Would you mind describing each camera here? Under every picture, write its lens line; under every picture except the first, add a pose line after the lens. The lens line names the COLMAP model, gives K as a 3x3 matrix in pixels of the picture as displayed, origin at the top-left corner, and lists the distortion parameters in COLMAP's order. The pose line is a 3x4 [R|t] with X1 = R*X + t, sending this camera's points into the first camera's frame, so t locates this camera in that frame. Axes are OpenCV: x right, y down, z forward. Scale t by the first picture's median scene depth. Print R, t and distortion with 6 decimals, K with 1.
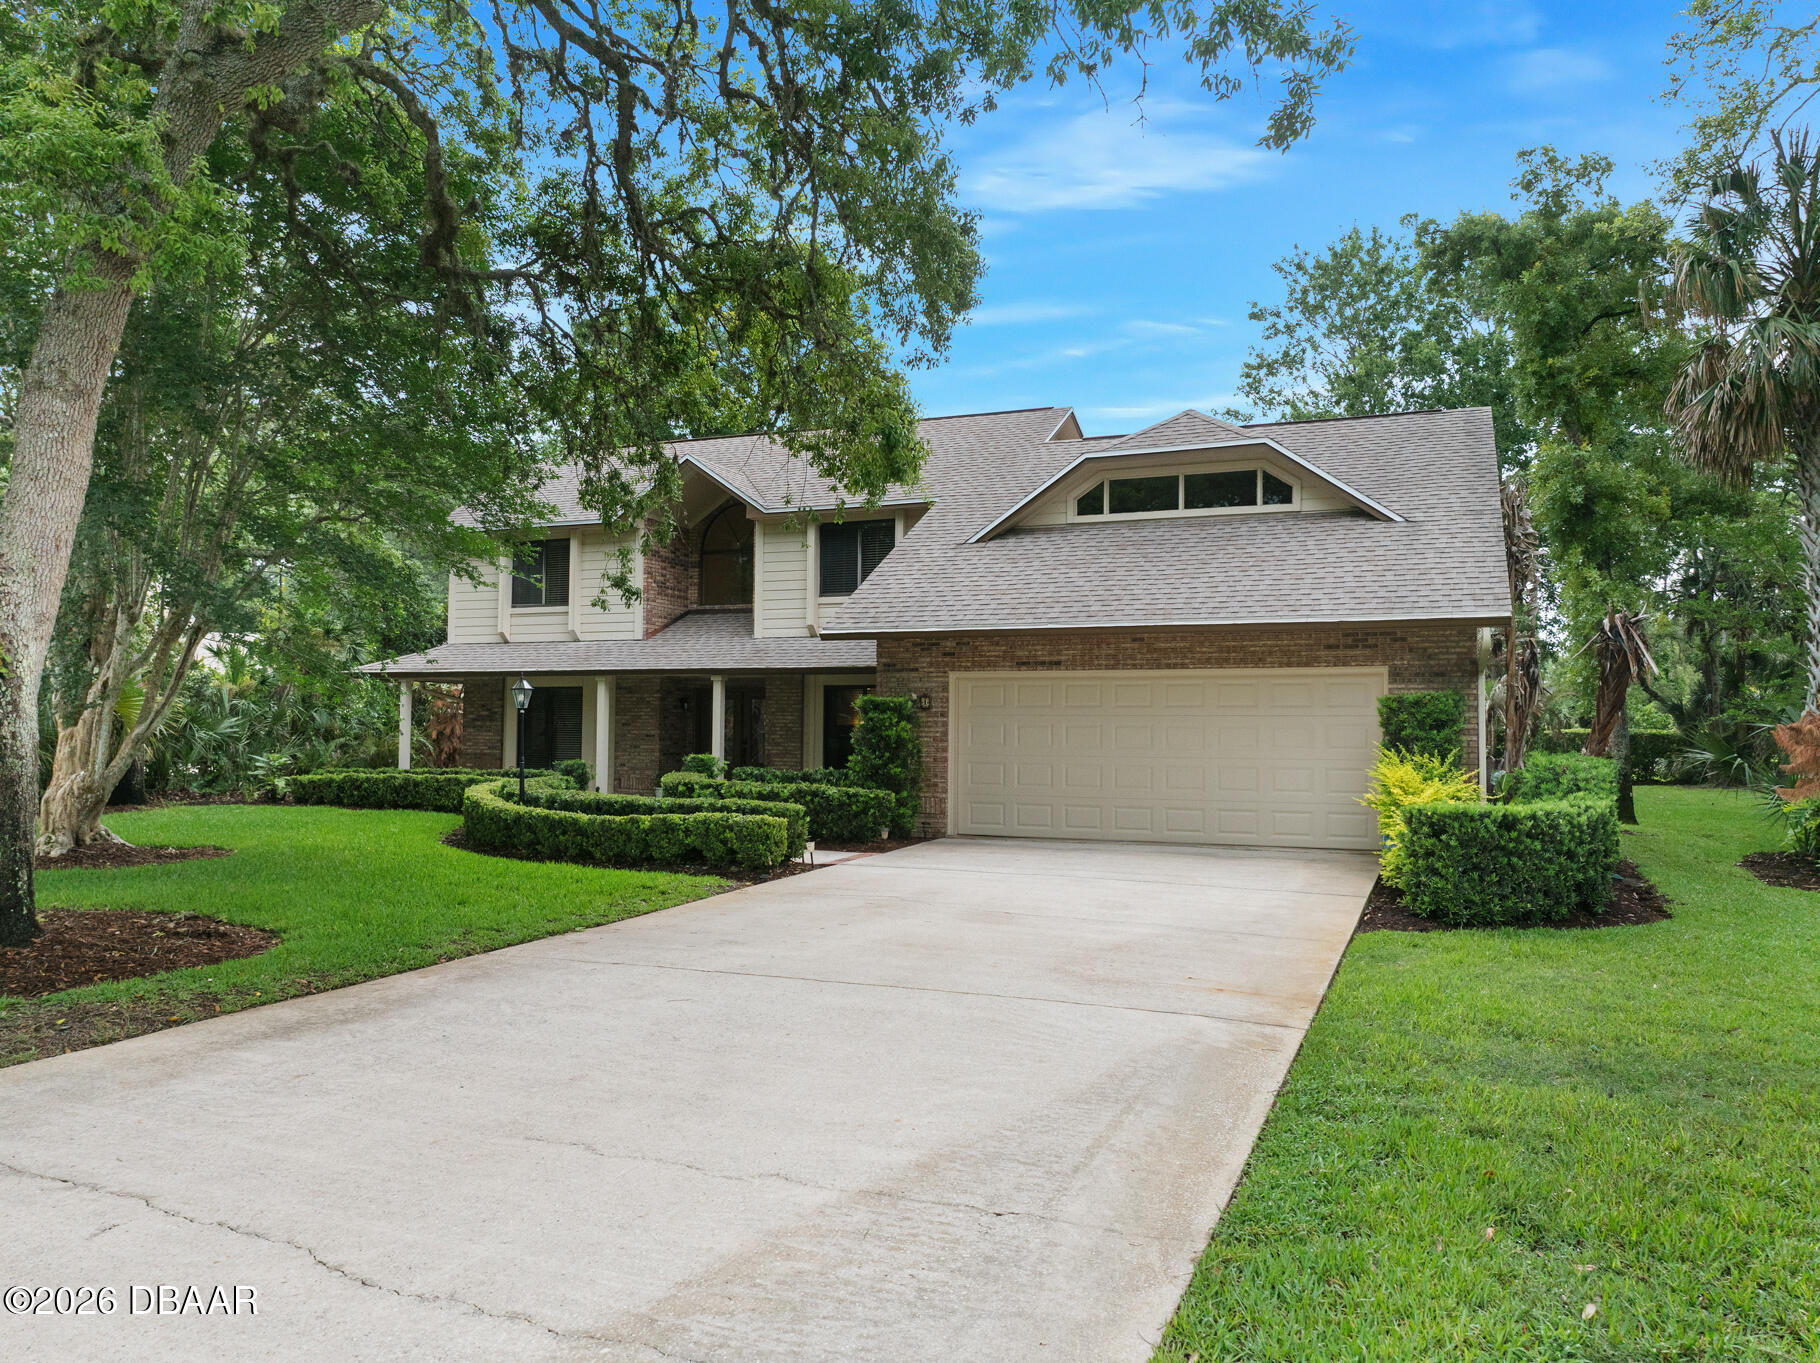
lens RADIAL K [[1284.5, 0, 921.0], [0, 1284.5, 681.9], [0, 0, 1]] dist [-0.008521, -0.054794]
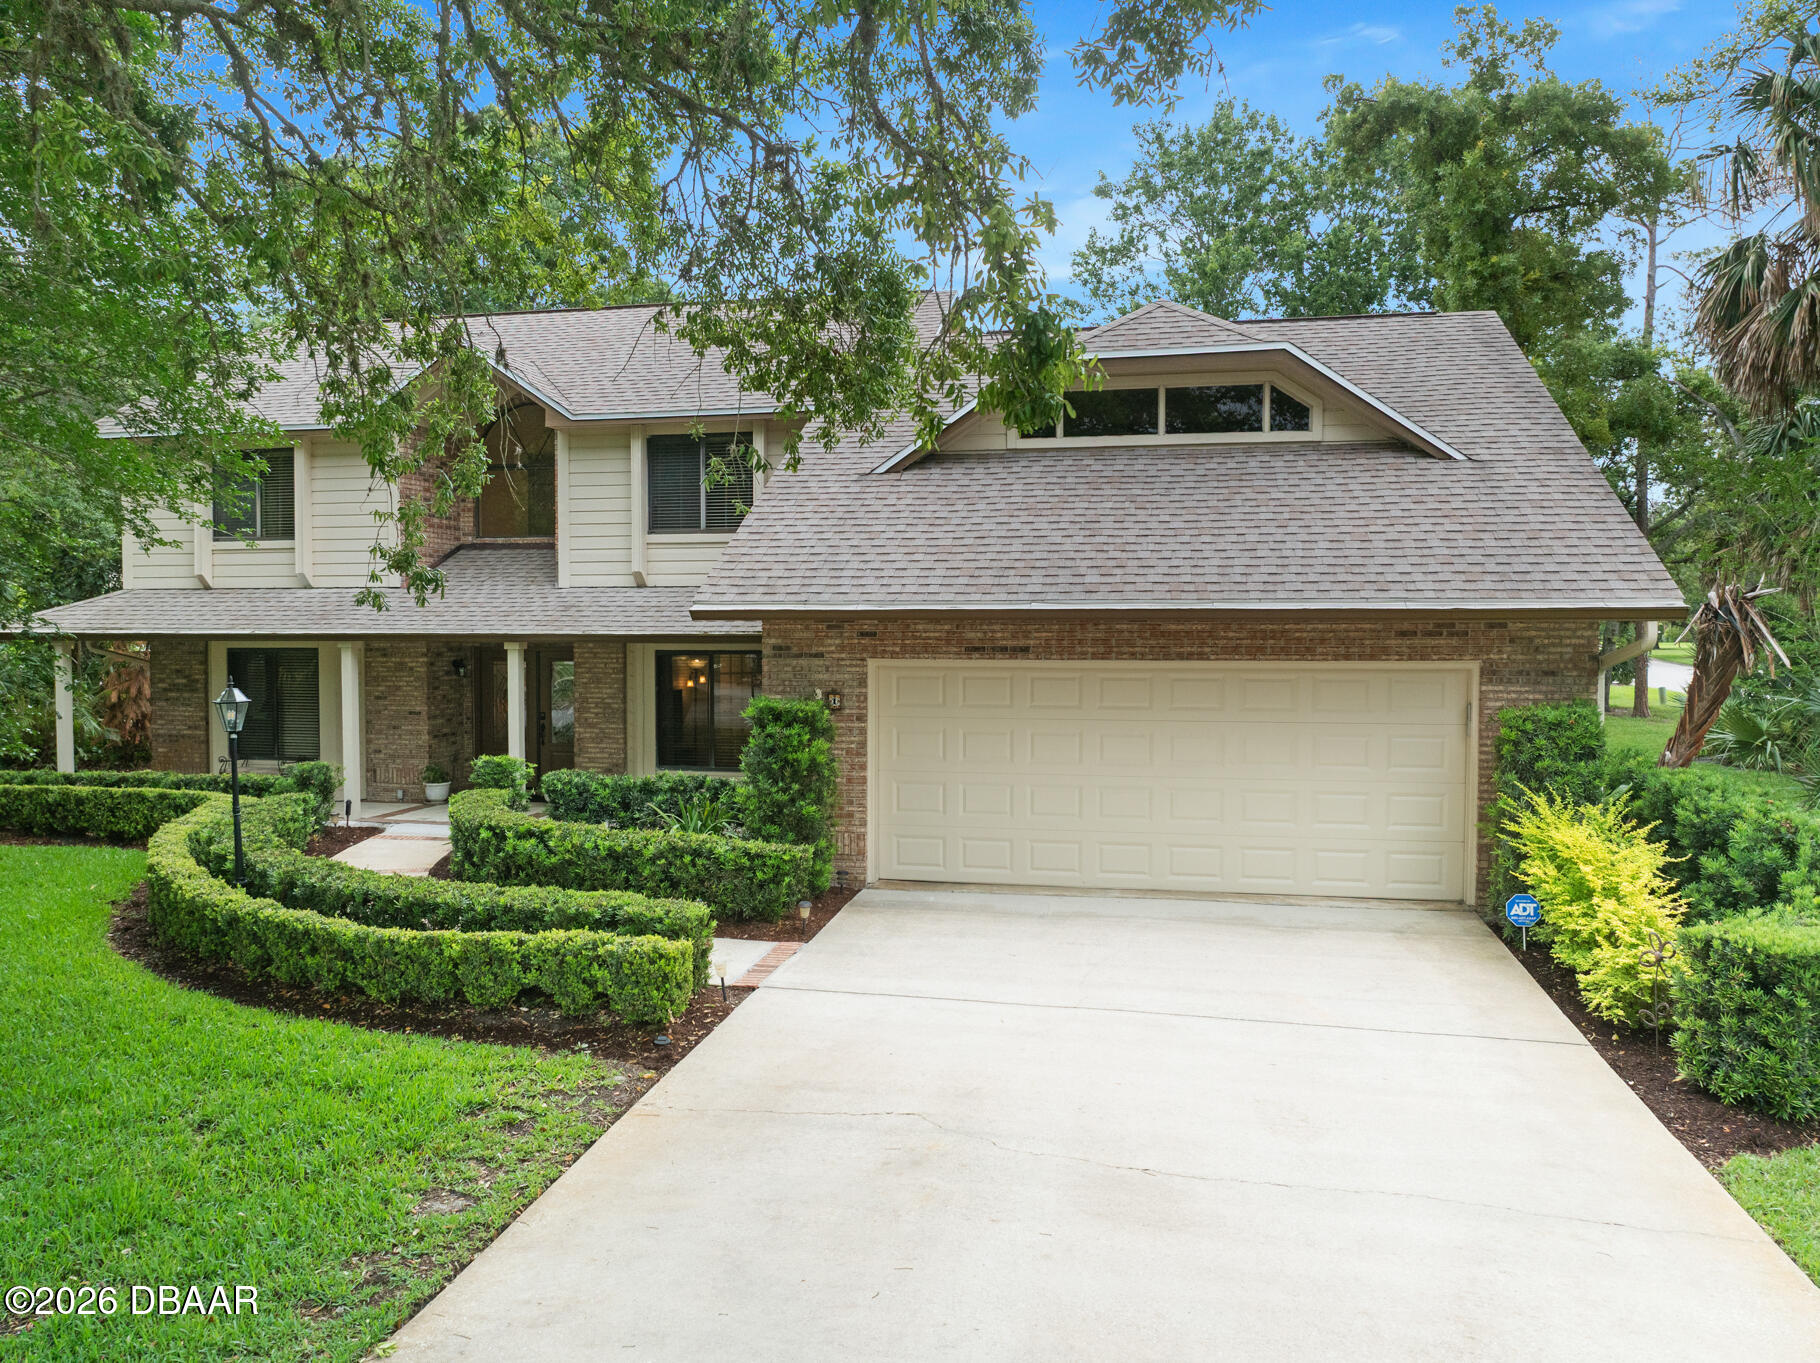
lens RADIAL K [[1288.6, 0, 911.3], [0, 1288.6, 671.2], [0, 0, 1]] dist [-0.029795, -0.003909]
pose [[0.982793, -0.015481, 0.184062, -0.087138], [0.001396, 0.997076, 0.076405, -0.055997], [-0.184706, -0.074833, 0.979941, 0.289114]]
